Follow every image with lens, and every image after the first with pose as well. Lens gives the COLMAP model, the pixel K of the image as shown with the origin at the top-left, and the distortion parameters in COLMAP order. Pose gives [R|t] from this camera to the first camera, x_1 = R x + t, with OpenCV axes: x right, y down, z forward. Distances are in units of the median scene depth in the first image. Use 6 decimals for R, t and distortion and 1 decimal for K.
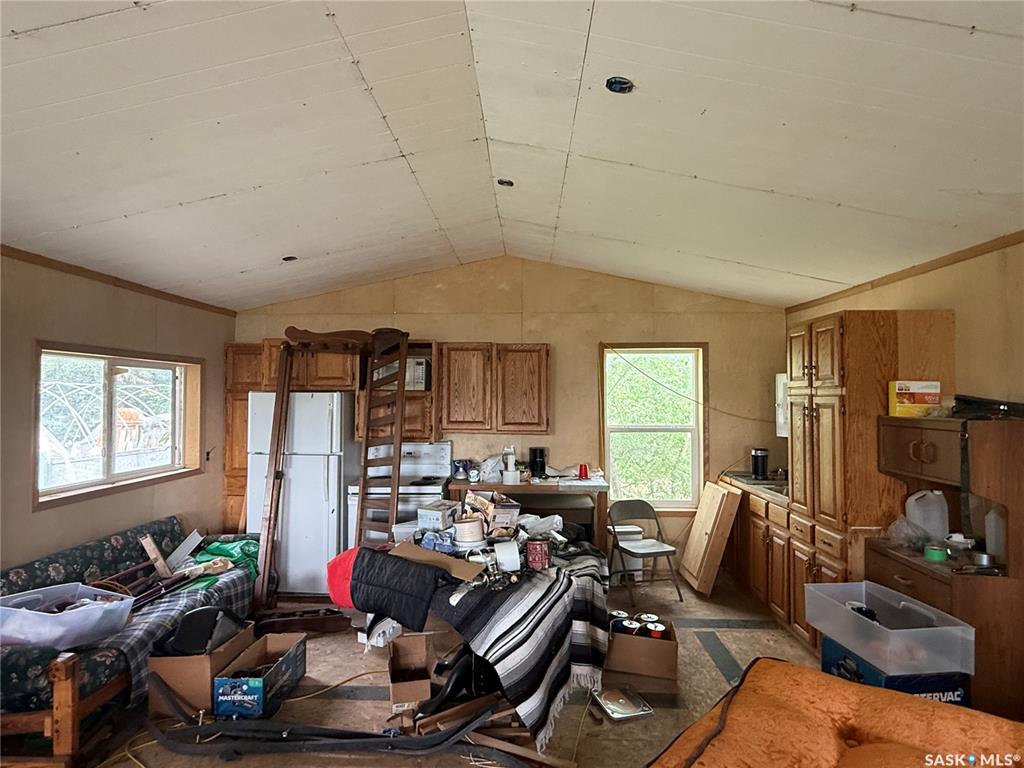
lens RADIAL K [[538.7, 0, 513.0], [0, 538.7, 387.6], [0, 0, 1]] dist [-0.004105, -0.000681]
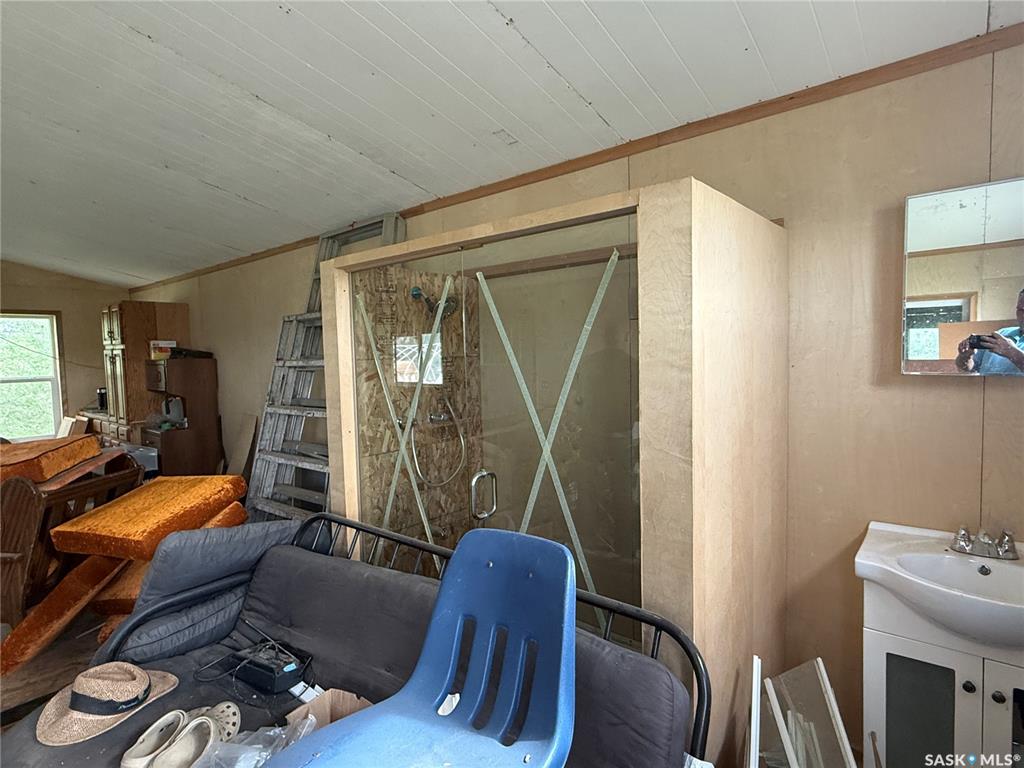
lens RADIAL K [[538.7, 0, 512.3], [0, 538.7, 384.6], [0, 0, 1]] dist [-0.004105, -0.000681]
pose [[0.615146, -0.060580, 0.786082, 0.003645], [0.007479, 0.997447, 0.071017, 0.012743], [-0.788378, -0.037807, 0.614029, -0.893731]]
